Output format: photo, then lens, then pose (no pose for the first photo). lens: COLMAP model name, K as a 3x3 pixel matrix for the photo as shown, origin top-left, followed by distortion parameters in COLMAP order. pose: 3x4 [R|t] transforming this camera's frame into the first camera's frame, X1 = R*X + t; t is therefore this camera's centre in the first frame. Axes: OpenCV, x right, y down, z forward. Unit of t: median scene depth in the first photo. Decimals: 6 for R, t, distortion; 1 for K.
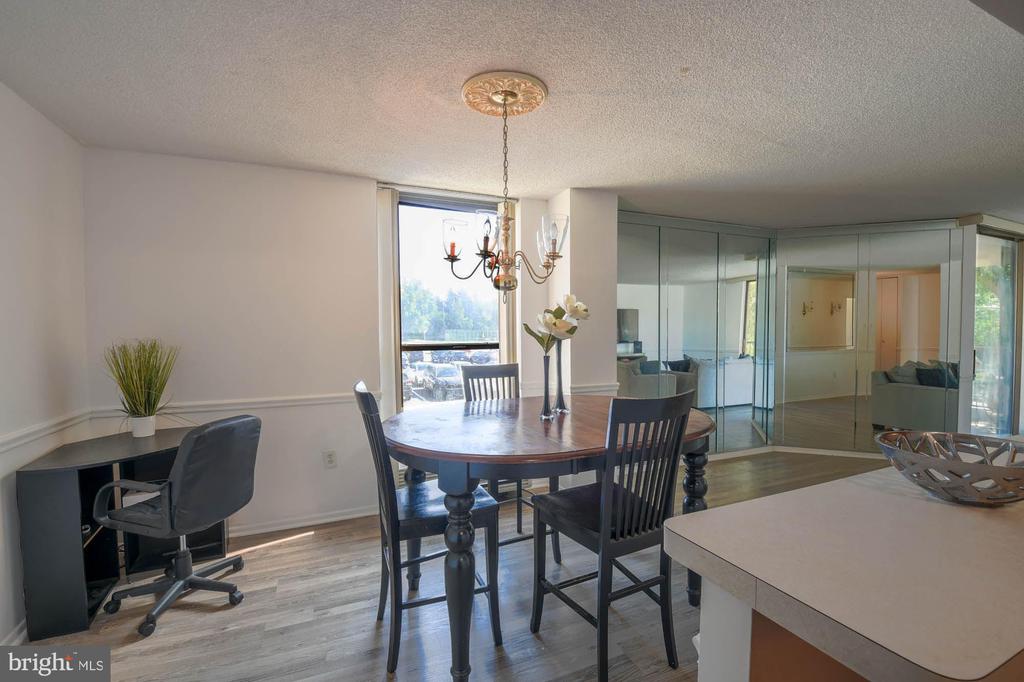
lens RADIAL K [[450.0, 0, 512.4], [0, 450.0, 337.3], [0, 0, 1]] dist [-0.010615, -0.005403]
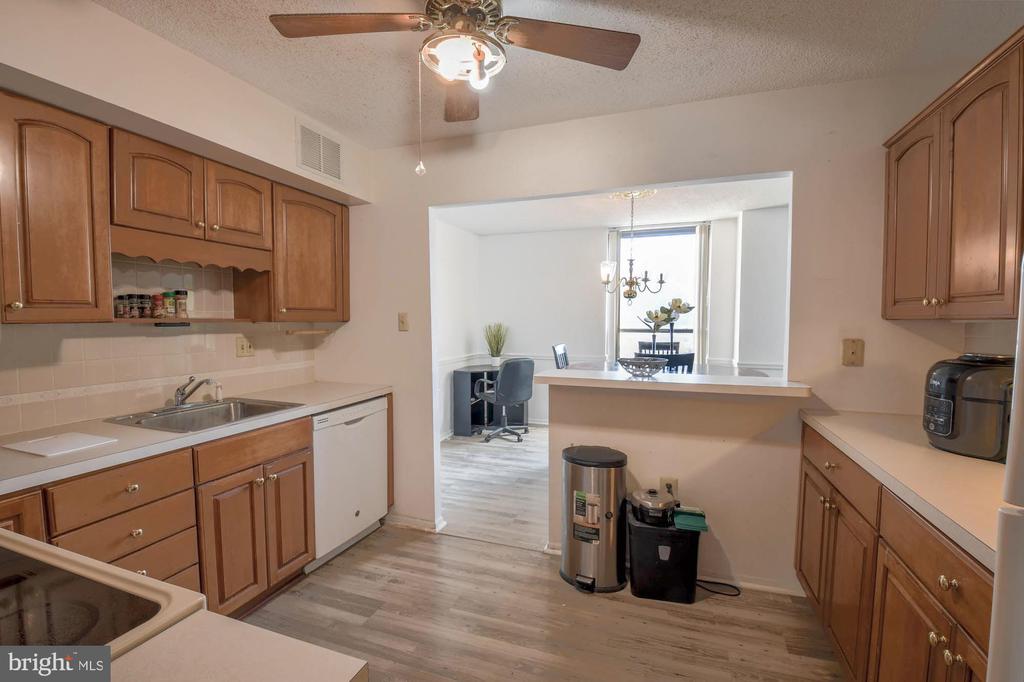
lens RADIAL K [[450.0, 0, 516.5], [0, 450.0, 339.3], [0, 0, 1]] dist [-0.010615, -0.005403]
pose [[0.724101, 0.028347, -0.689111, 0.860059], [-0.017833, 0.999590, 0.022380, 0.037336], [0.689463, -0.003916, 0.724310, -0.605169]]
